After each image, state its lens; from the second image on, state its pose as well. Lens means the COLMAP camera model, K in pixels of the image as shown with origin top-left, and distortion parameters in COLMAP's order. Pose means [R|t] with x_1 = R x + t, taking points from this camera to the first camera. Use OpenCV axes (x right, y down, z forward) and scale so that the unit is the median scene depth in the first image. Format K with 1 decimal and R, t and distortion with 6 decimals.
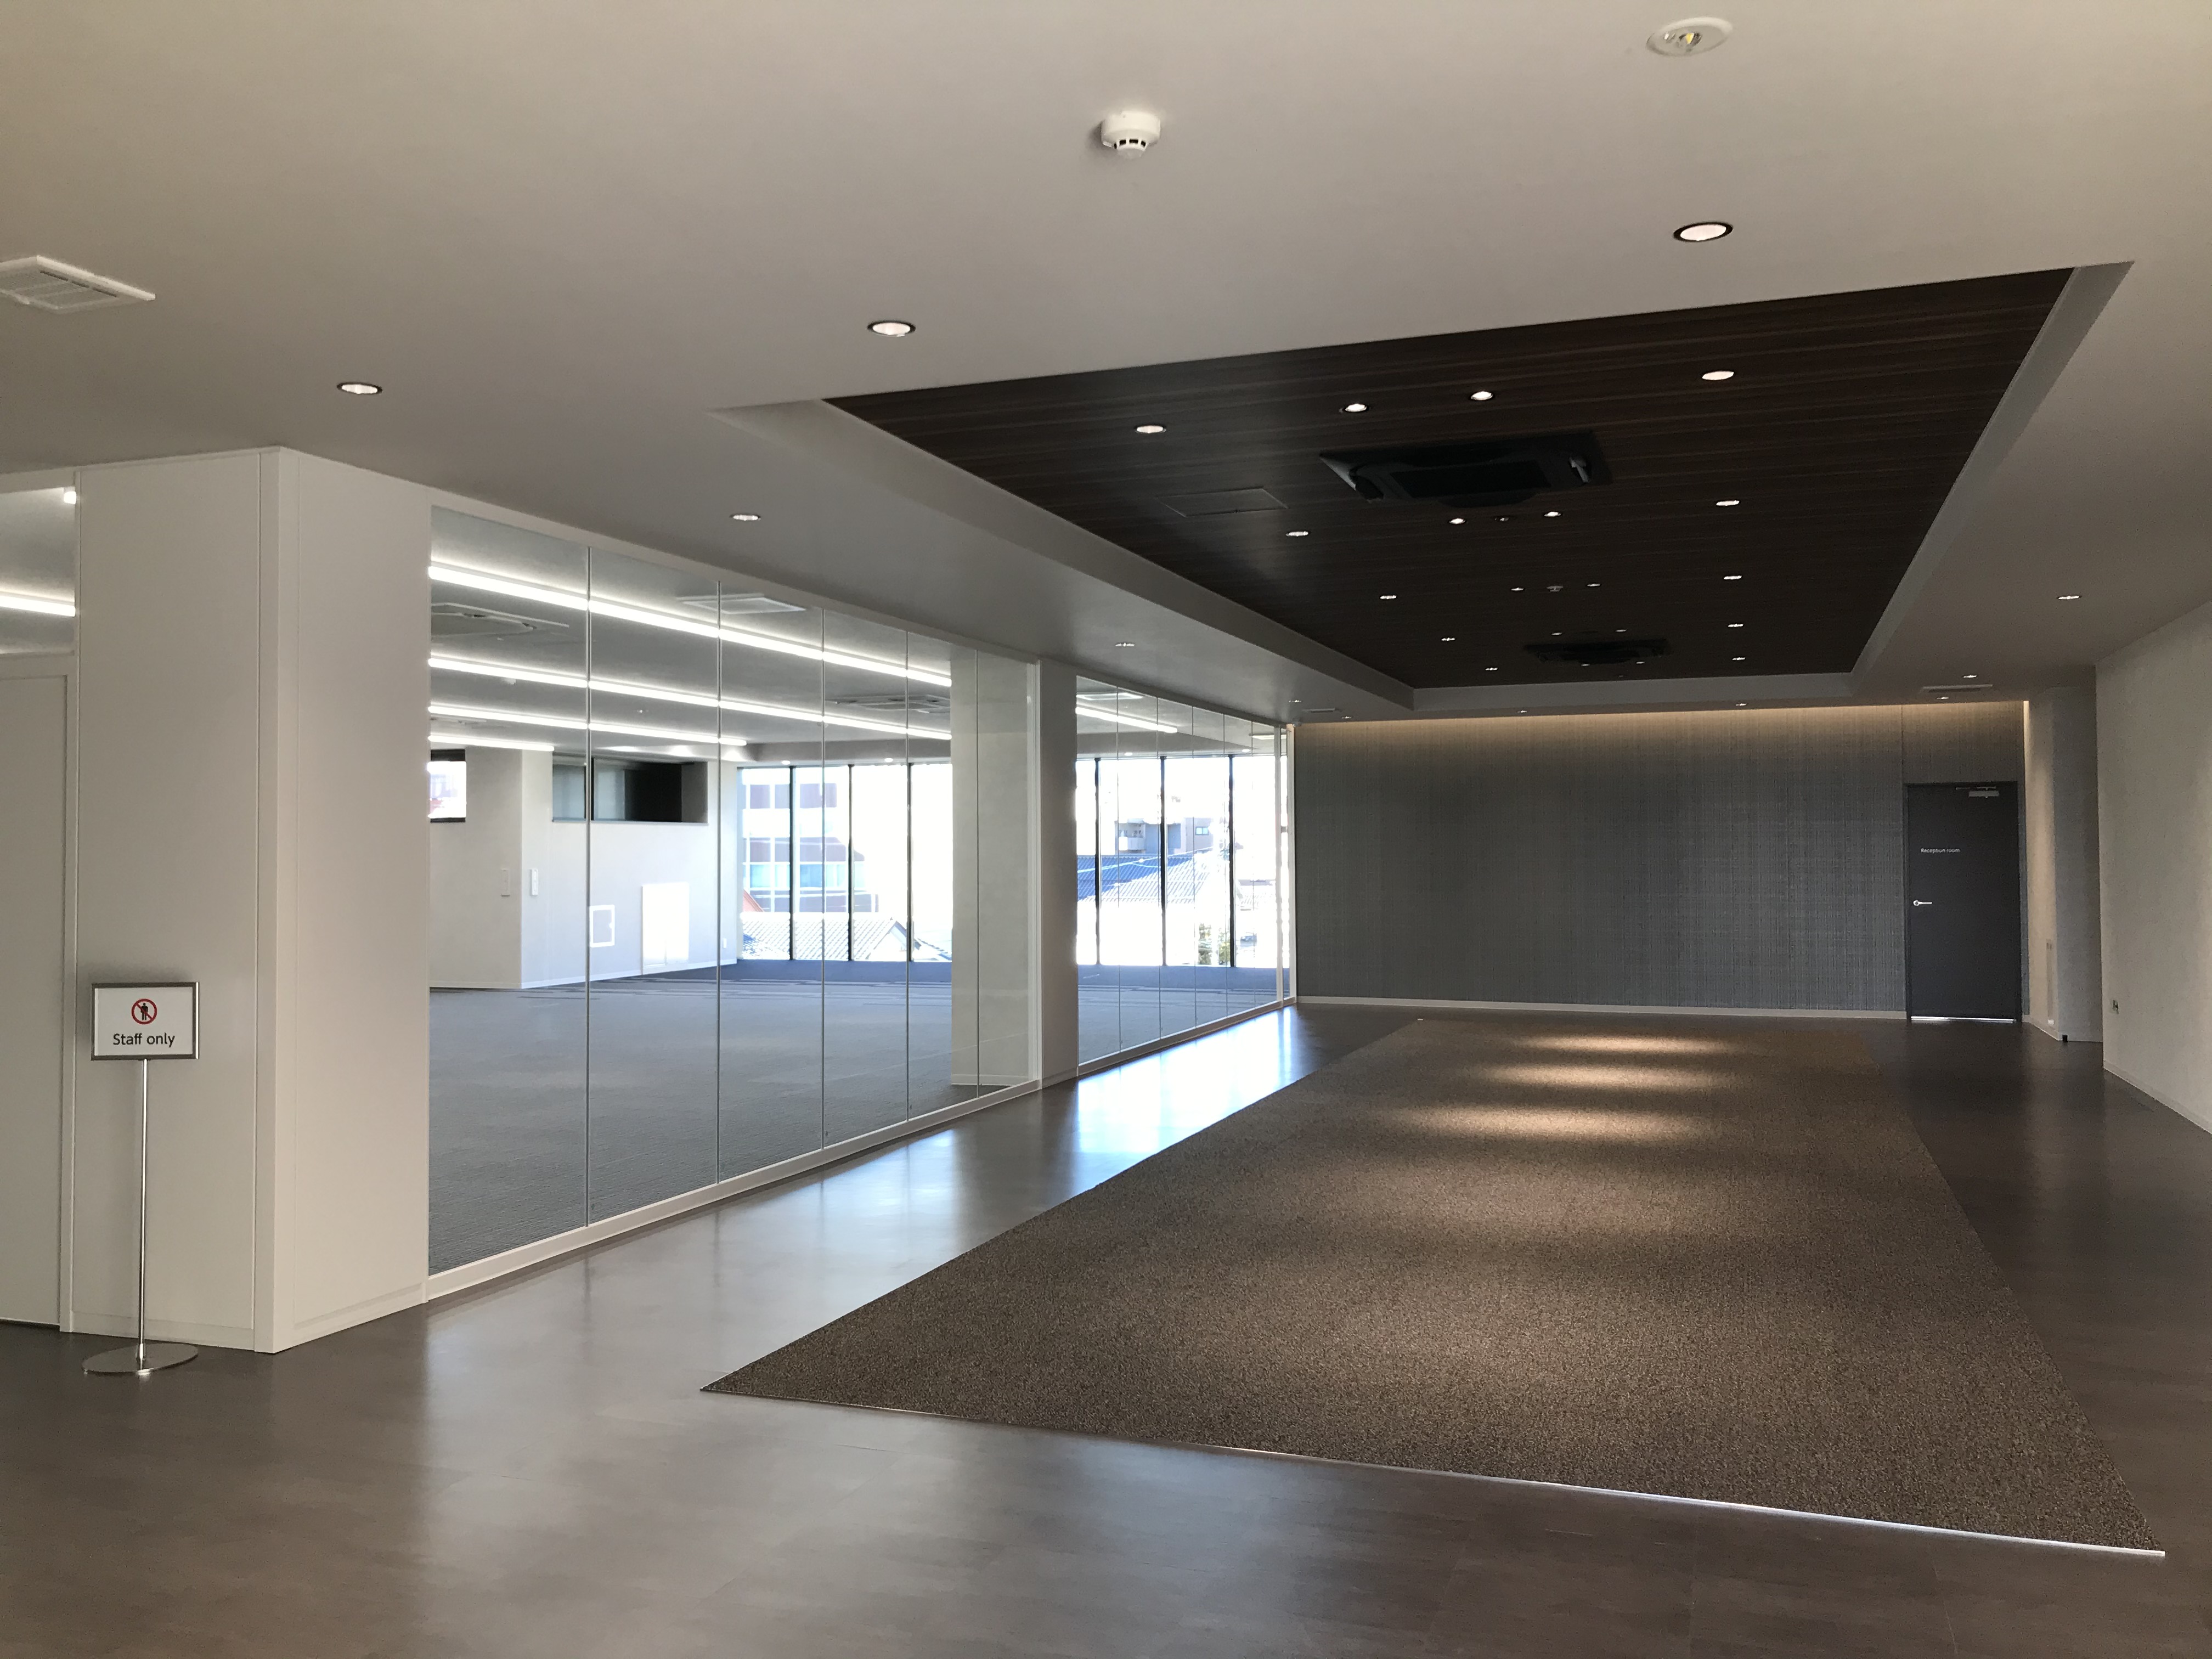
lens RADIAL K [[1822.9, 0, 1103.7], [0, 1822.9, 834.2], [0, 0, 1]] dist [0.040631, 0.006561]
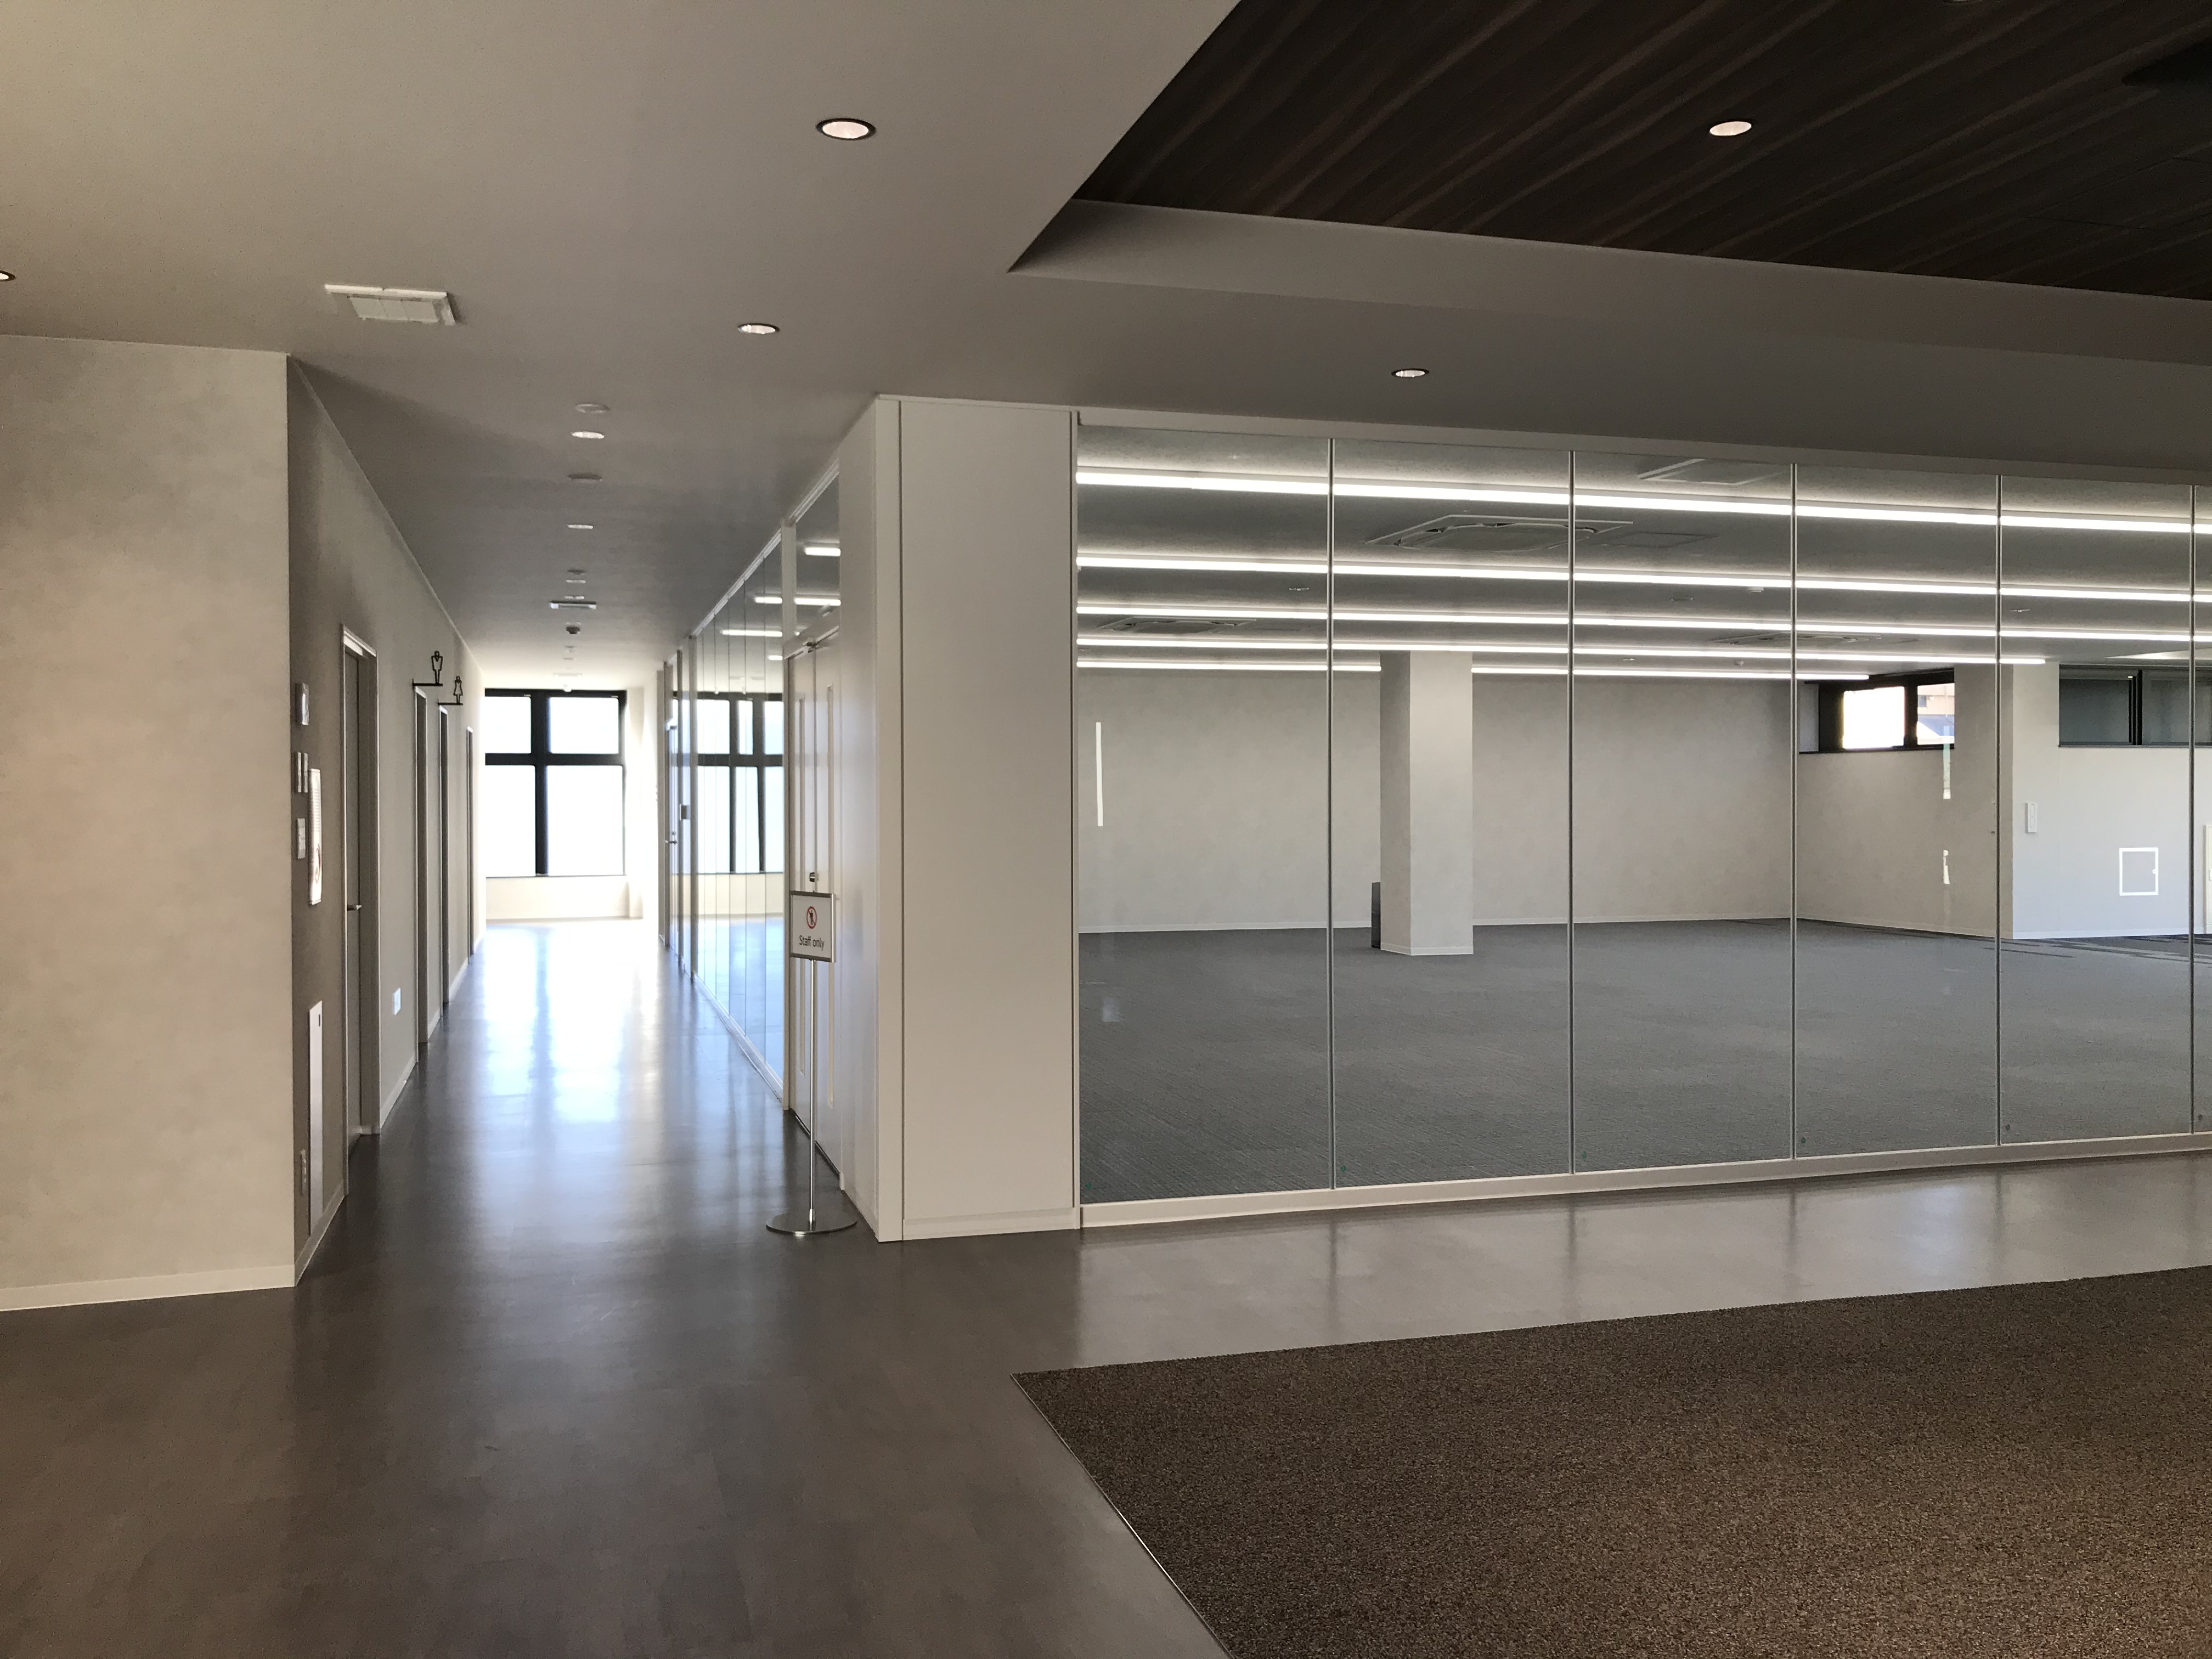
lens RADIAL K [[1822.9, 0, 1103.8], [0, 1822.9, 785.8], [0, 0, 1]] dist [0.040631, 0.006561]
pose [[0.590545, -0.003815, -0.806996, 0.283642], [0.010717, 0.999938, 0.003116, 0.008107], [0.806933, -0.010488, 0.590549, 0.278936]]
